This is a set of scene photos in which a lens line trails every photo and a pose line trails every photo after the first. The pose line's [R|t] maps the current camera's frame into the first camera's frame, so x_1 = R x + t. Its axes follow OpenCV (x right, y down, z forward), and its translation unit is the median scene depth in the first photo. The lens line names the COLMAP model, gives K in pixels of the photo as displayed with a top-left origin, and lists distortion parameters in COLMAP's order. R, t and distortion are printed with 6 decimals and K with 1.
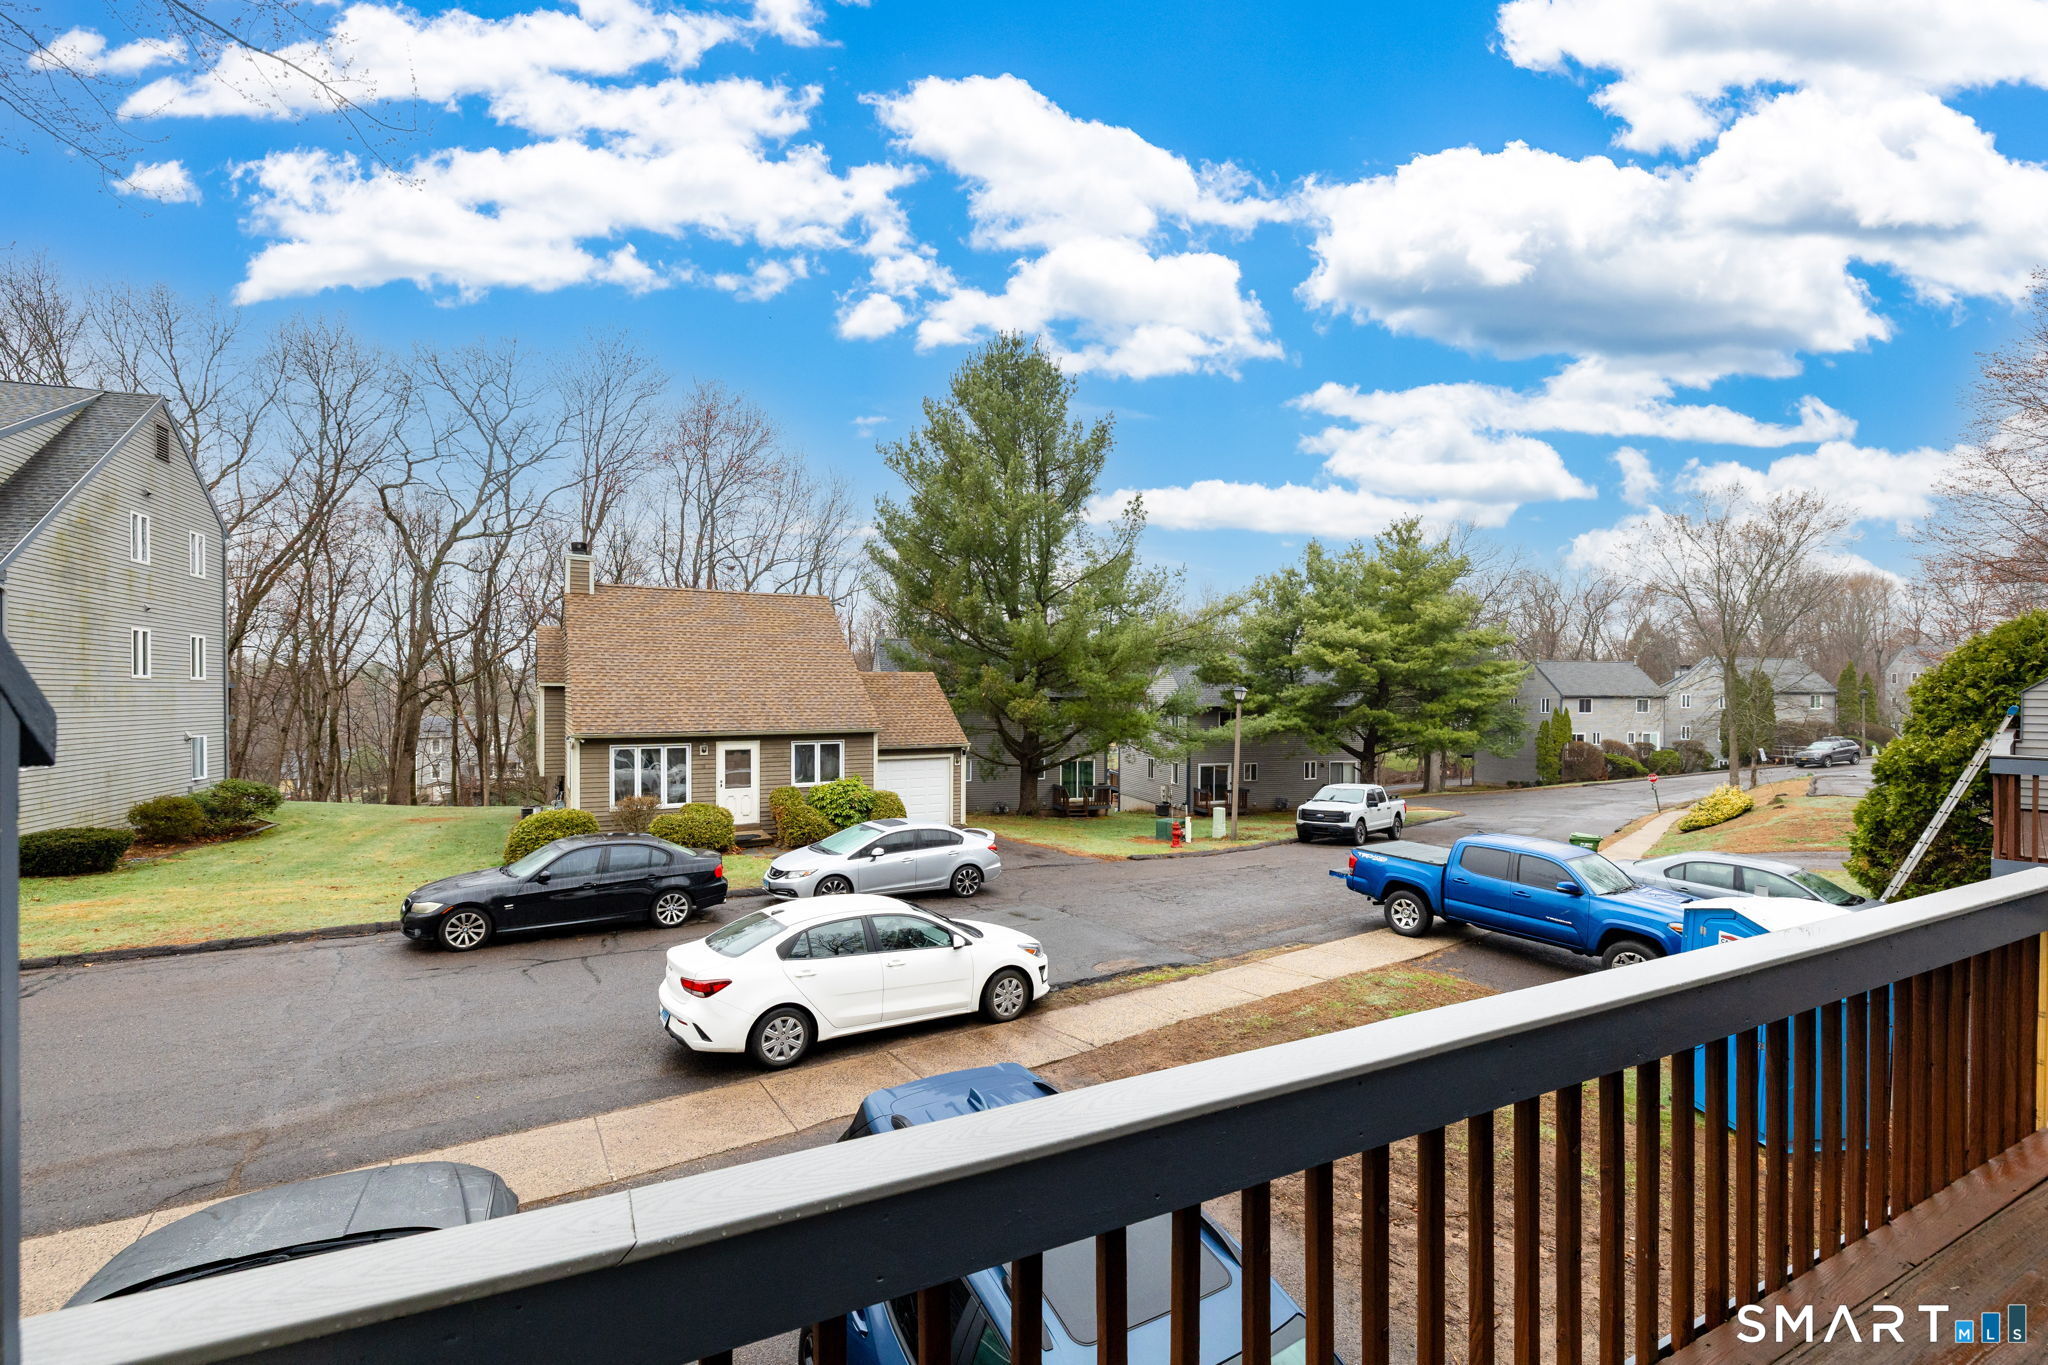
lens RADIAL K [[893.0, 0, 1012.5], [0, 893.0, 692.0], [0, 0, 1]] dist [0.000094, -0.000039]
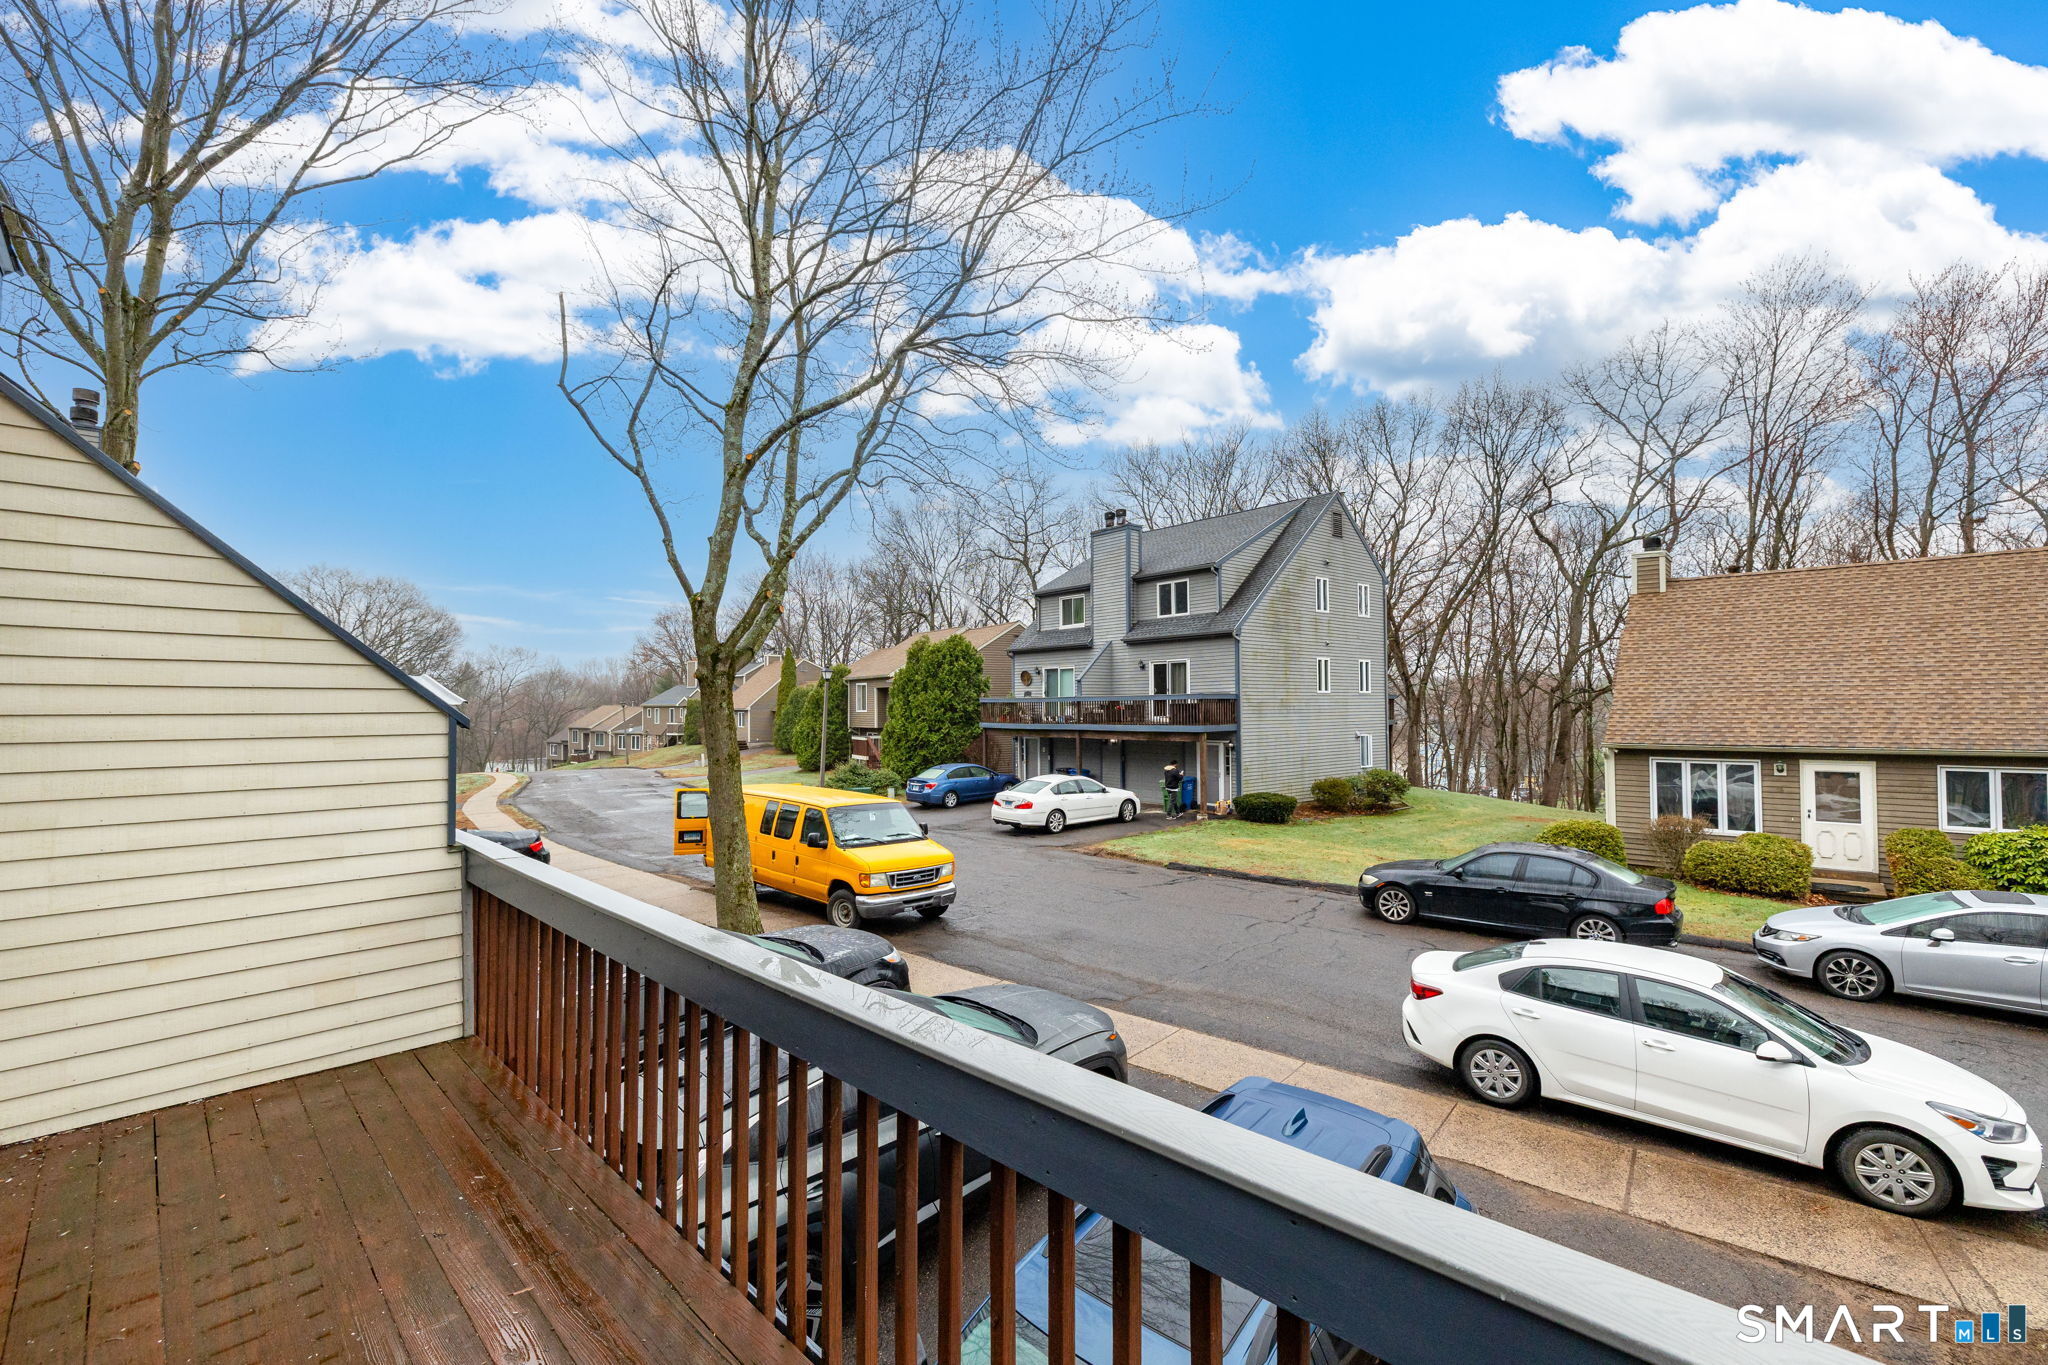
lens RADIAL K [[880.0, 0, 1024.0], [0, 880.0, 682.5], [0, 0, 1]] dist [-0.000932, -0.000504]
pose [[0.311828, -0.029309, -0.949686, 0.220884], [0.012713, 0.999563, -0.026674, -0.000787], [0.950053, -0.003755, 0.312065, 0.114985]]
